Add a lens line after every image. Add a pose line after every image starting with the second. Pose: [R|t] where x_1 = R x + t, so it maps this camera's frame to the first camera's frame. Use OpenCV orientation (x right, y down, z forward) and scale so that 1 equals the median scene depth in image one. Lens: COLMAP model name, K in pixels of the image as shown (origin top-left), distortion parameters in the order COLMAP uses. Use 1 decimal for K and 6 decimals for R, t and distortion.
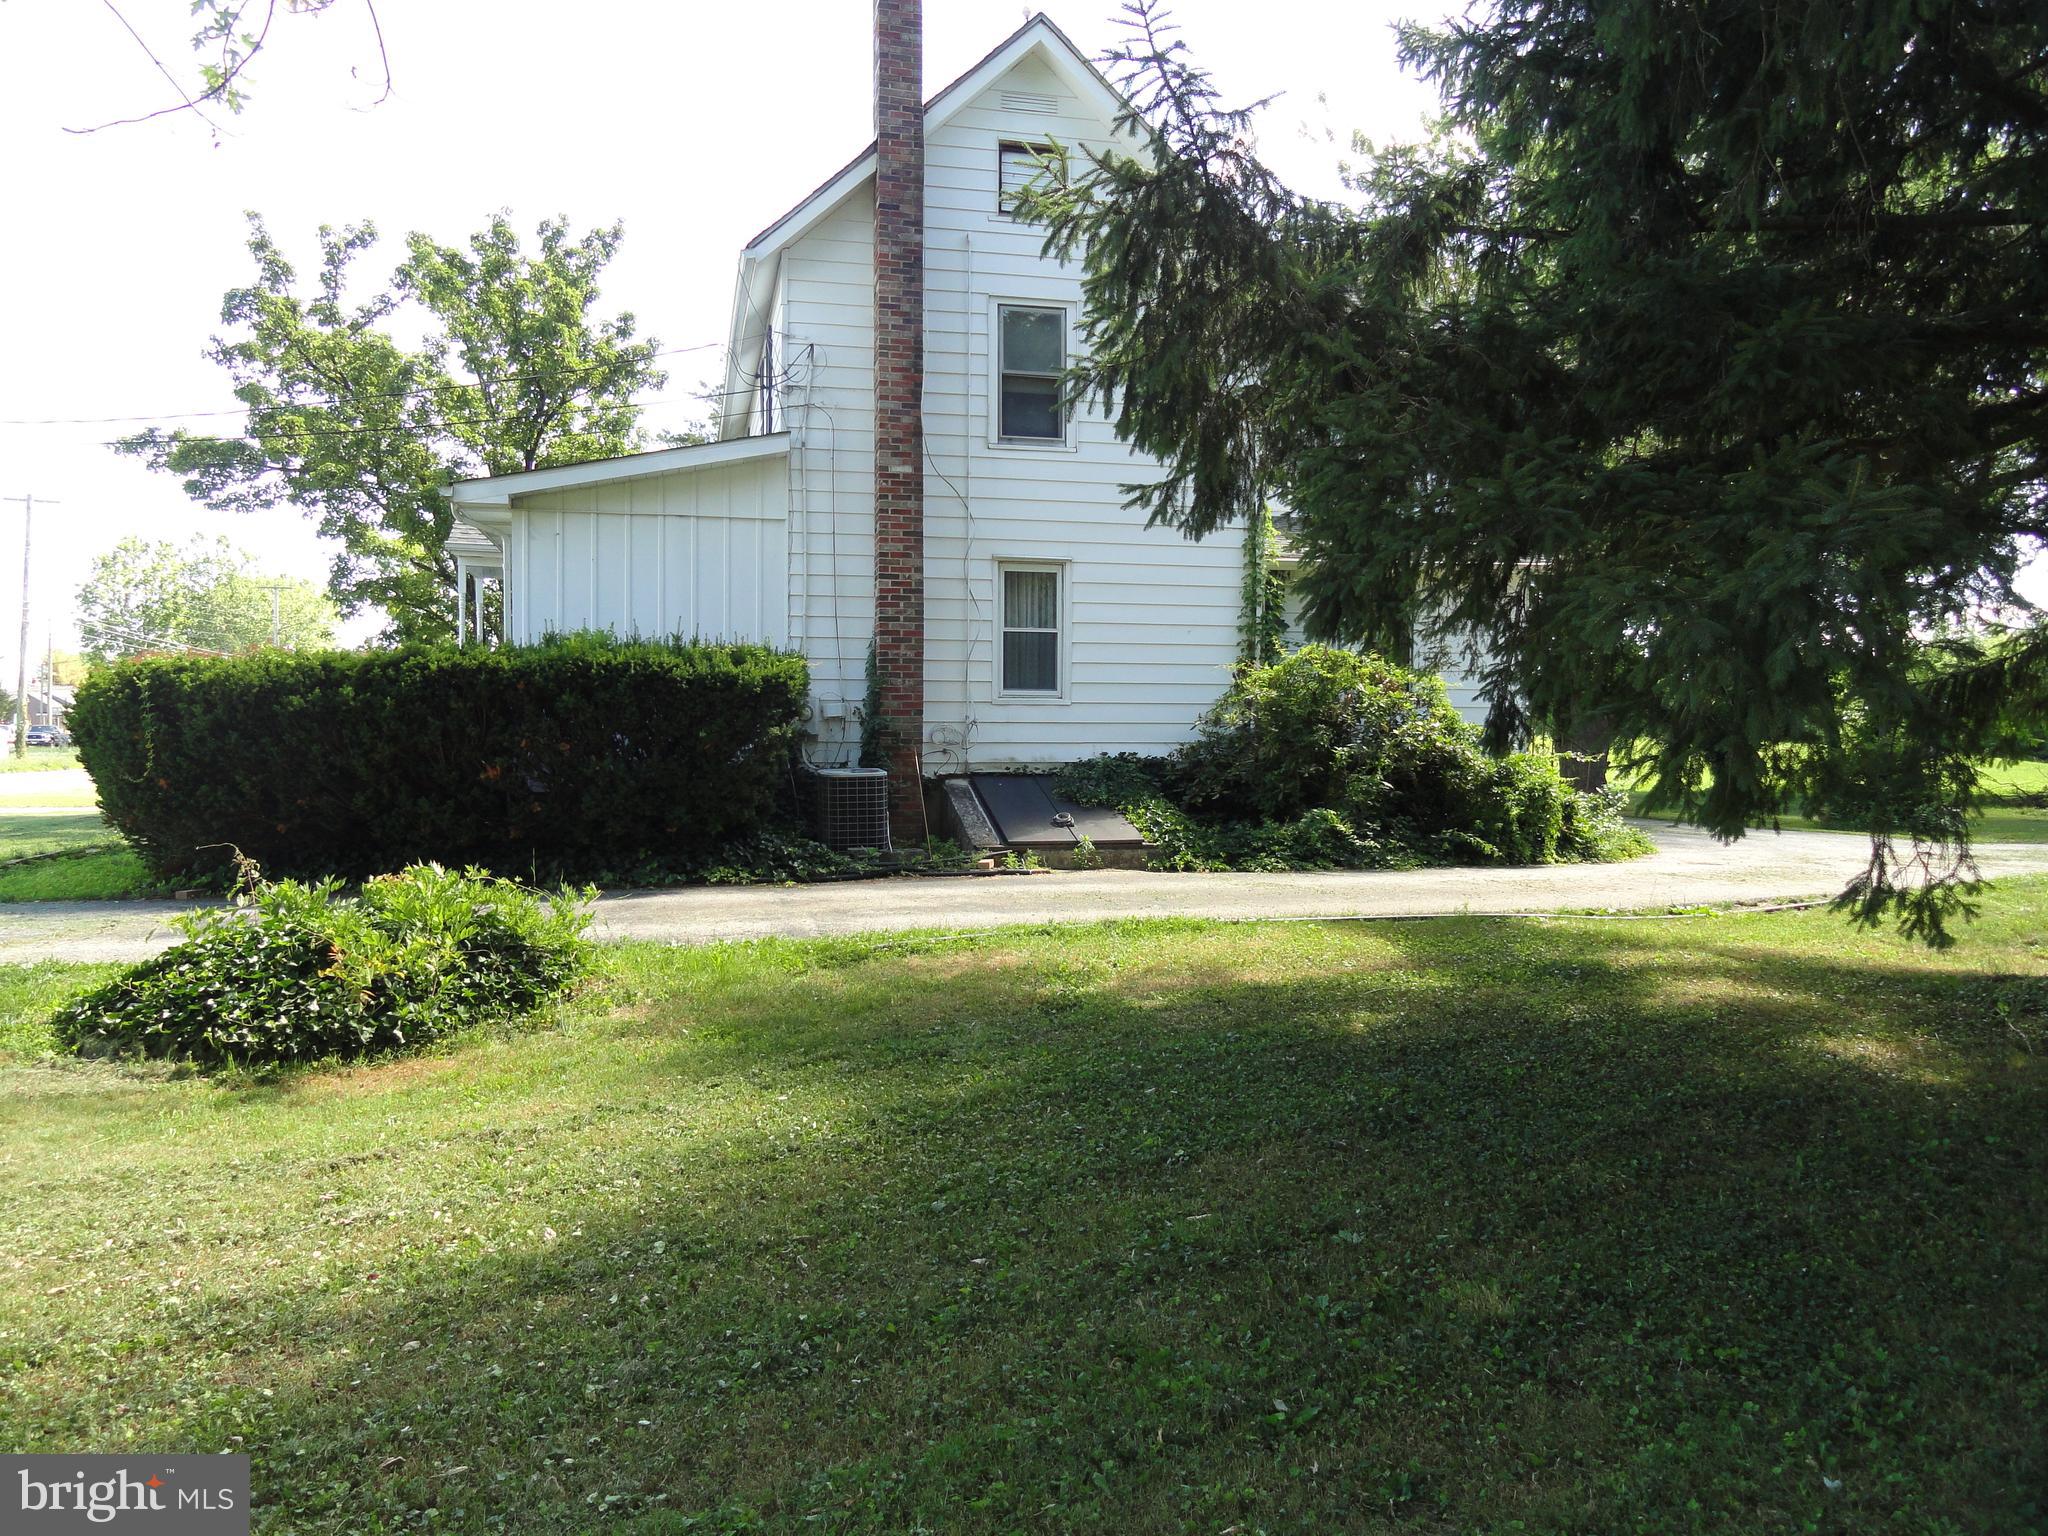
lens RADIAL K [[1439.0, 0, 1024.0], [0, 1439.0, 768.0], [0, 0, 1]] dist [0.001063, 0.004493]
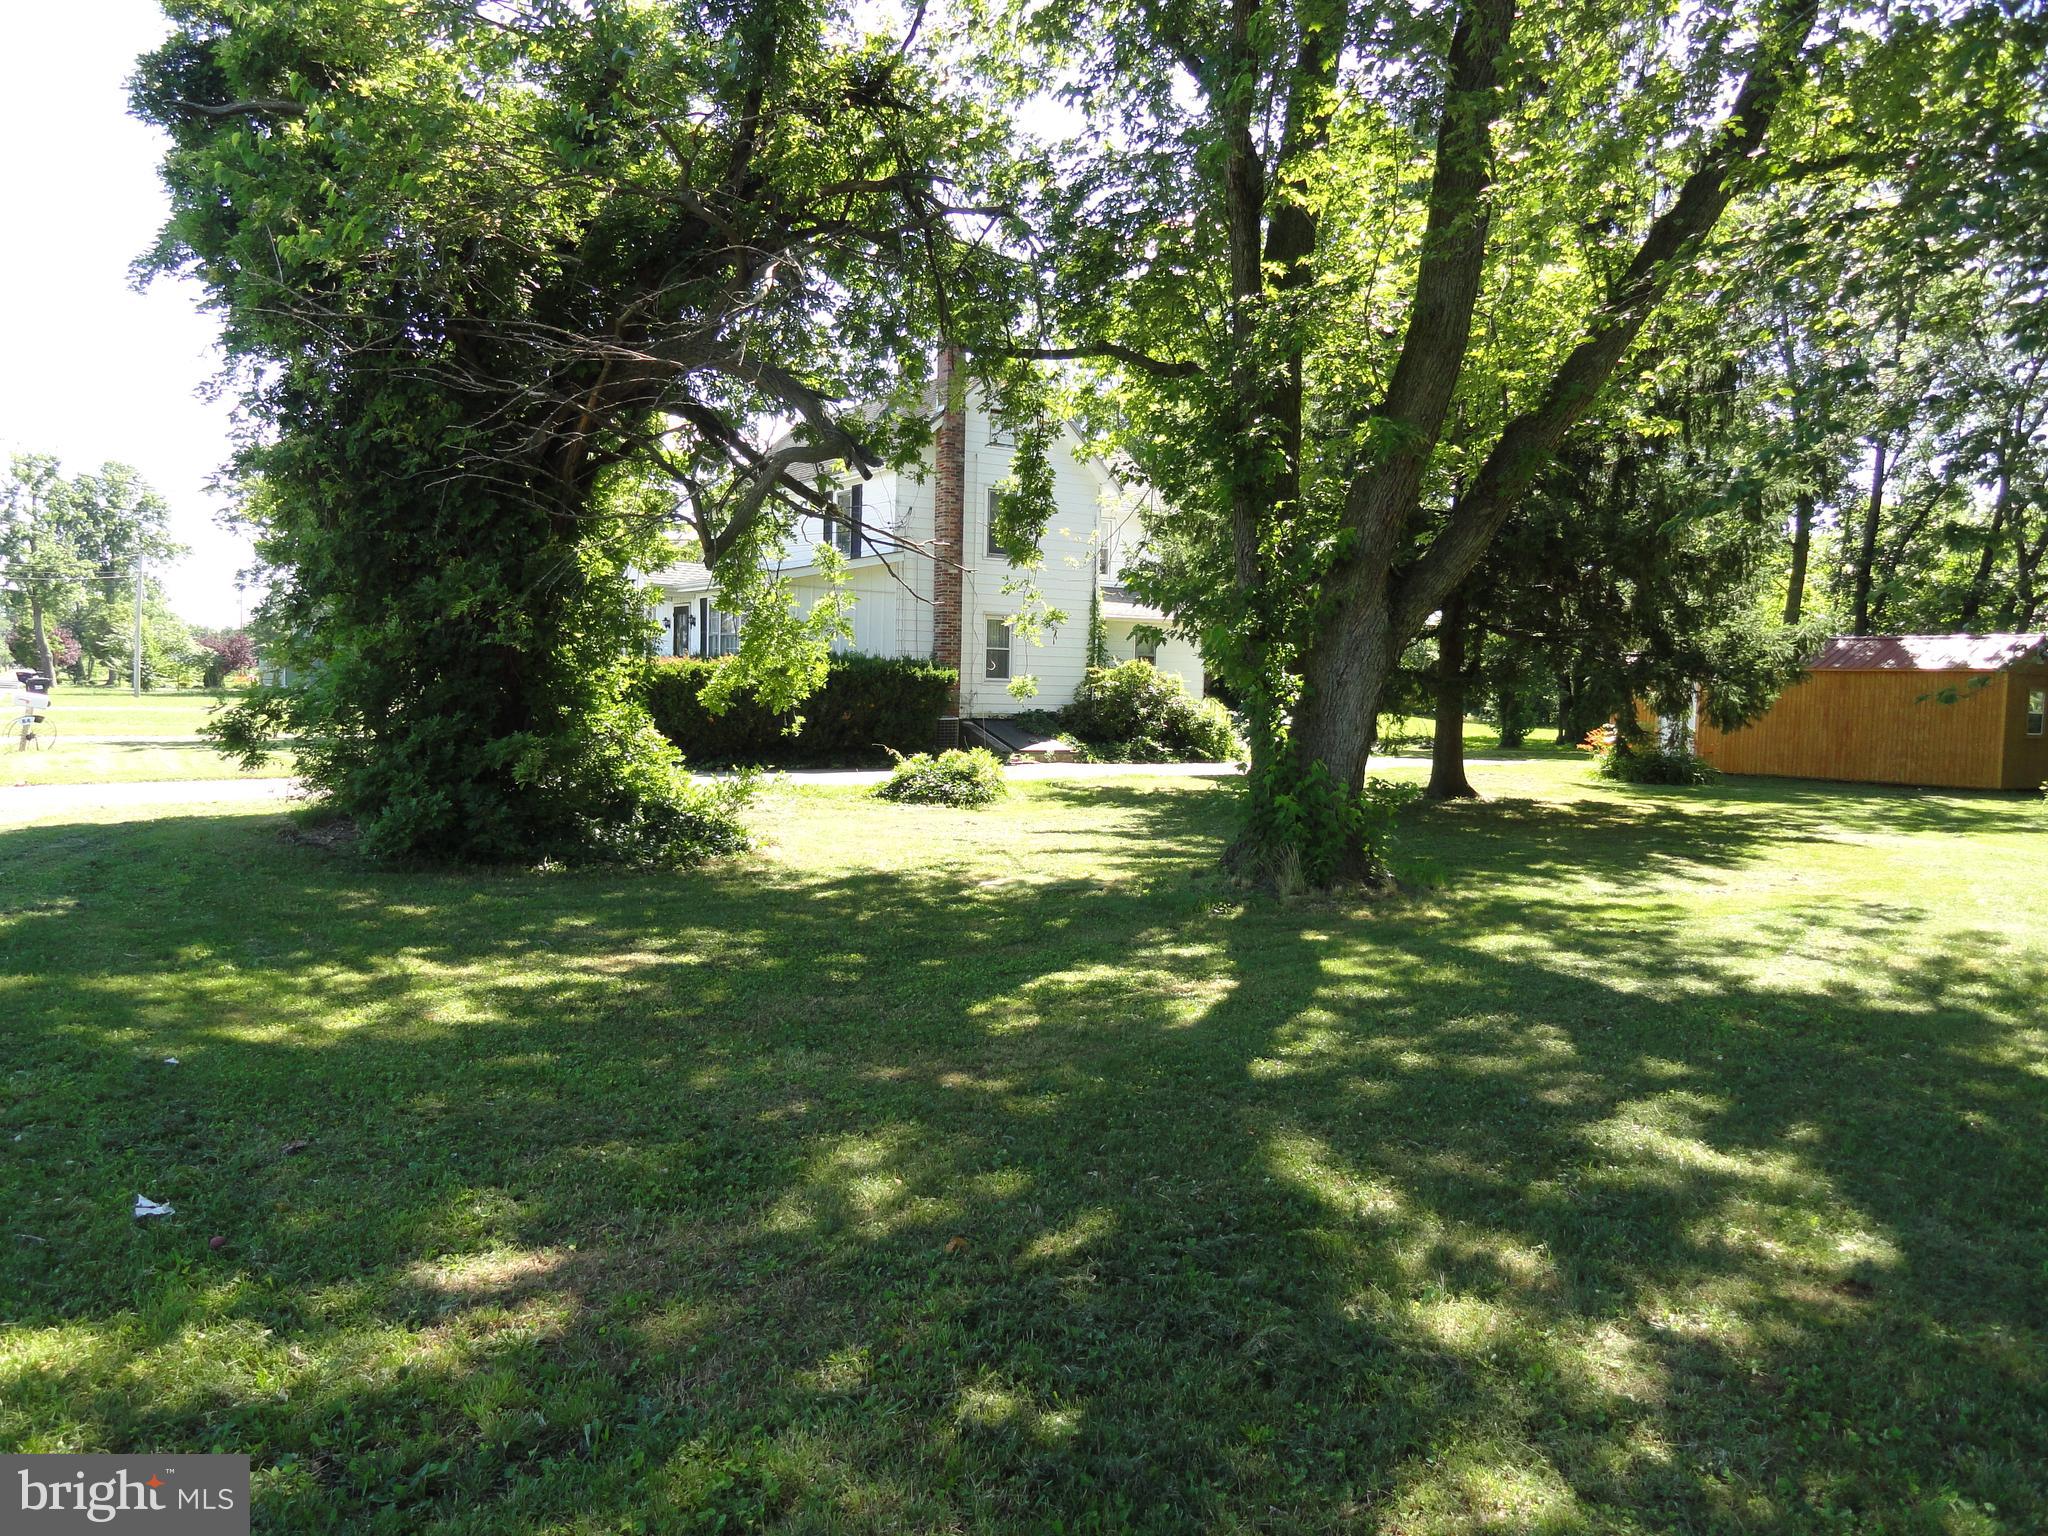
lens RADIAL K [[1439.0, 0, 1024.0], [0, 1439.0, 768.0], [0, 0, 1]] dist [0.001063, 0.004493]
pose [[0.935878, -0.000251, 0.352325, -0.716825], [-0.013384, 0.999253, 0.036265, -0.000661], [-0.352071, -0.038655, 0.935175, -0.976809]]
